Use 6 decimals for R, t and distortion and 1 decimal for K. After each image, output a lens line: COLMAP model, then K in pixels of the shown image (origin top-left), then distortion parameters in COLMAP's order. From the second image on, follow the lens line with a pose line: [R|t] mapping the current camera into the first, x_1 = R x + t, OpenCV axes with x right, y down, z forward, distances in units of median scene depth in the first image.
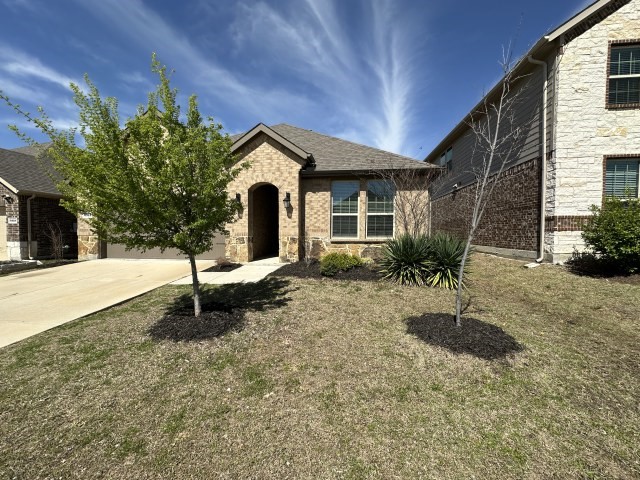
lens RADIAL K [[254.1, 0, 335.2], [0, 254.1, 238.6], [0, 0, 1]] dist [0.001206, -0.000235]
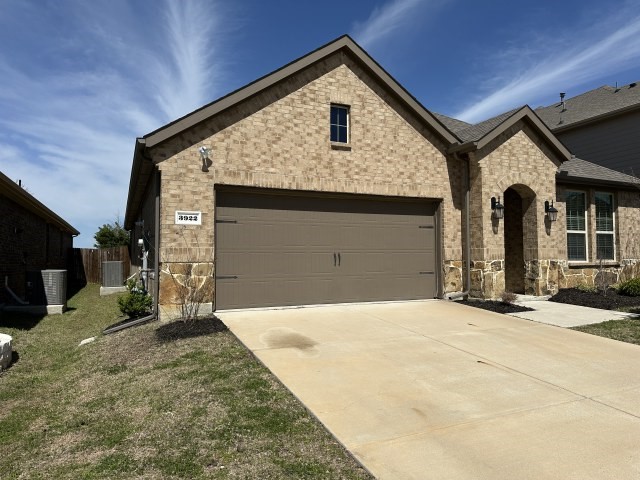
lens RADIAL K [[436.3, 0, 319.0], [0, 436.3, 242.1], [0, 0, 1]] dist [-0.003636, -0.000272]
pose [[0.868742, 0.015455, 0.495024, -1.358895], [0.016690, 0.998032, -0.060450, 0.006355], [-0.494984, 0.060777, 0.866774, 0.219126]]
